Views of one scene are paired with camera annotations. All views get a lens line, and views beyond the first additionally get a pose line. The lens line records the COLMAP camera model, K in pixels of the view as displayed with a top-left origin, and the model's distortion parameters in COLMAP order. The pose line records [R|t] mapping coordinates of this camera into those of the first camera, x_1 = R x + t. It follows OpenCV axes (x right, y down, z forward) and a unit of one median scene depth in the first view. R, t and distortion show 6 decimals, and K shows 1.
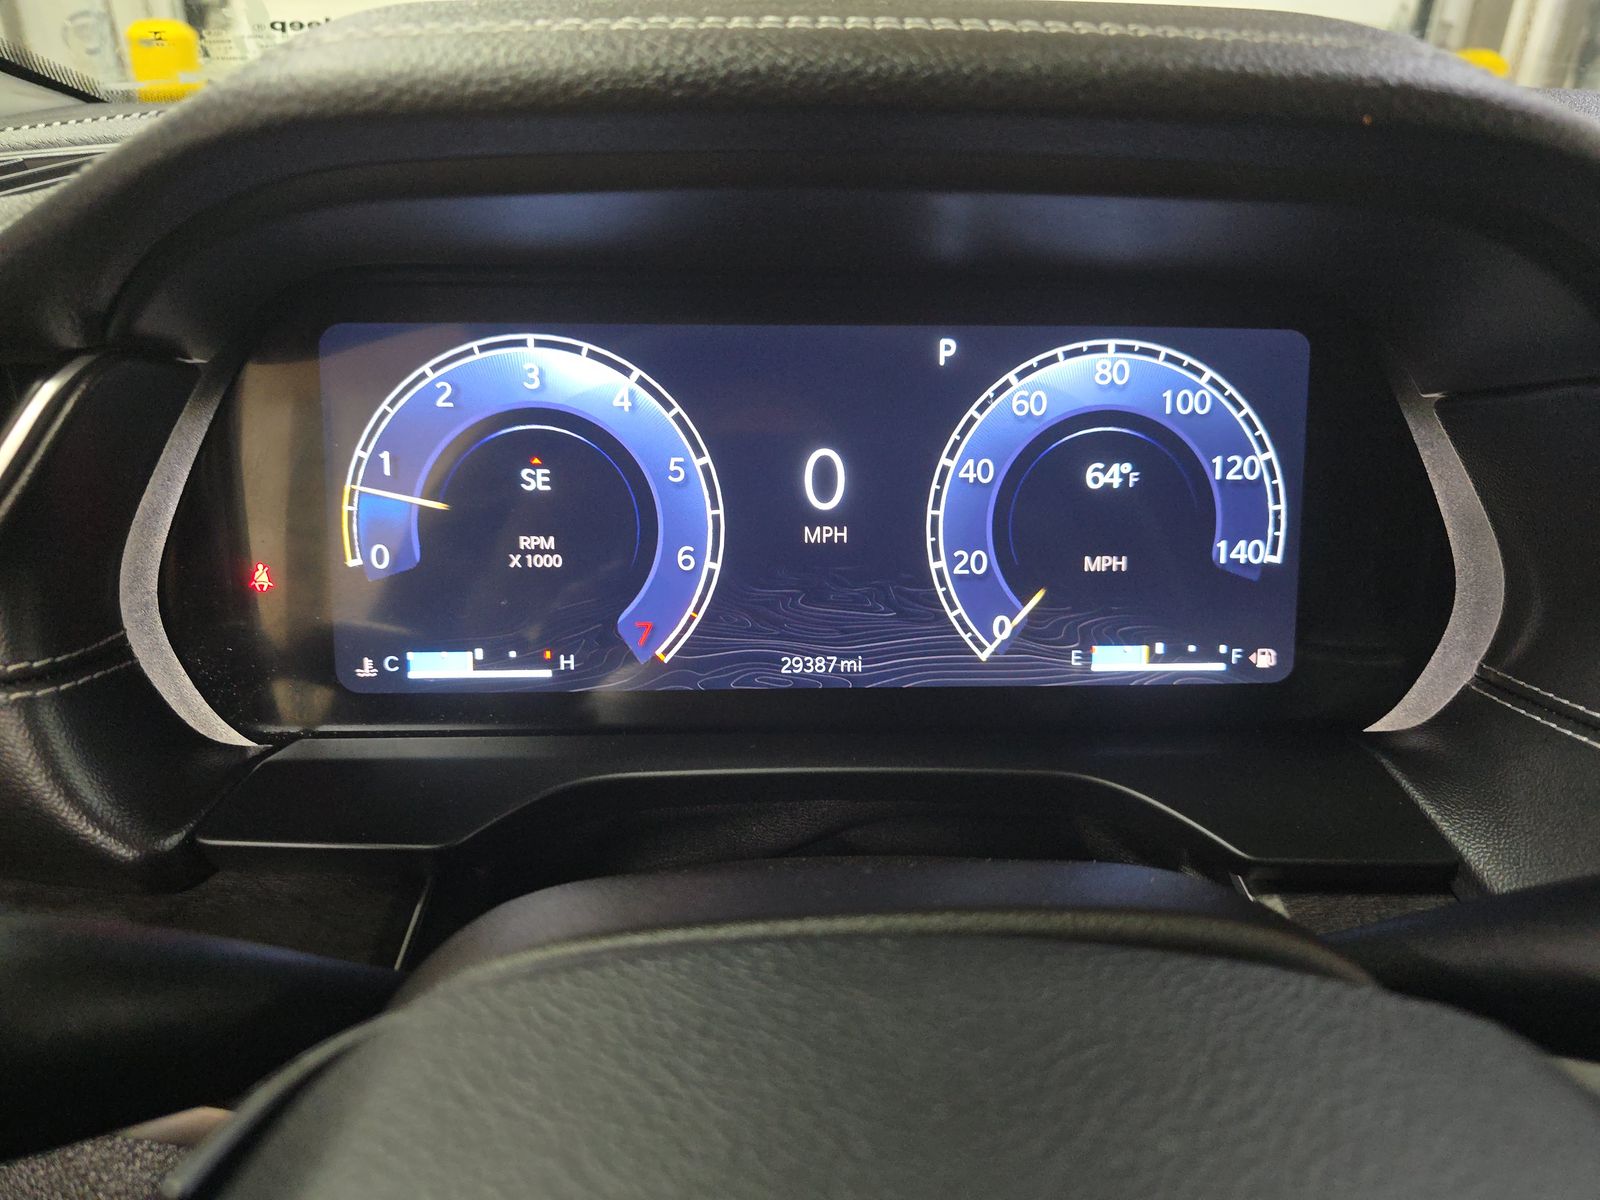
lens RADIAL K [[1038.8, 0, 800.0], [0, 1038.8, 600.0], [0, 0, 1]] dist [0.007188, -0.041156]
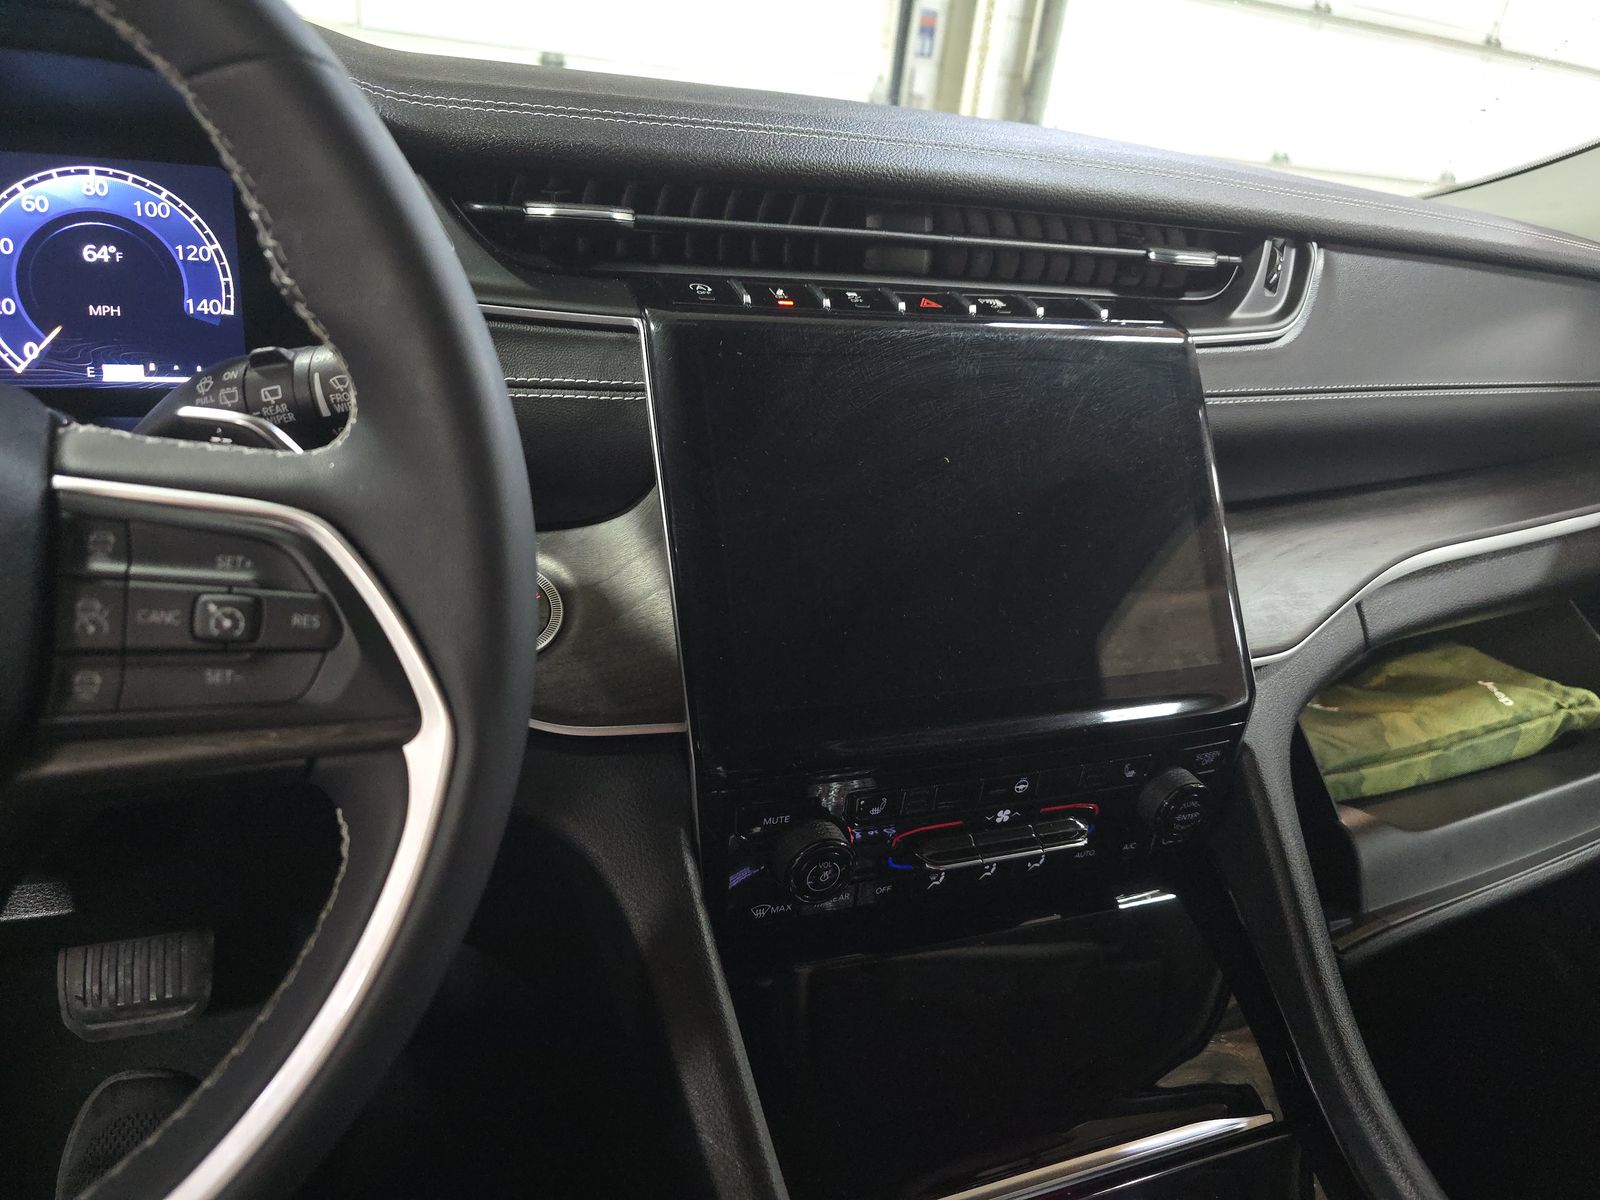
lens RADIAL K [[1038.8, 0, 800.0], [0, 1038.8, 600.0], [0, 0, 1]] dist [0.007188, -0.041156]
pose [[0.927070, -0.064264, 0.369339, 0.671998], [0.061148, 0.997925, 0.020149, 0.439020], [-0.369868, 0.003905, 0.929076, -0.842753]]
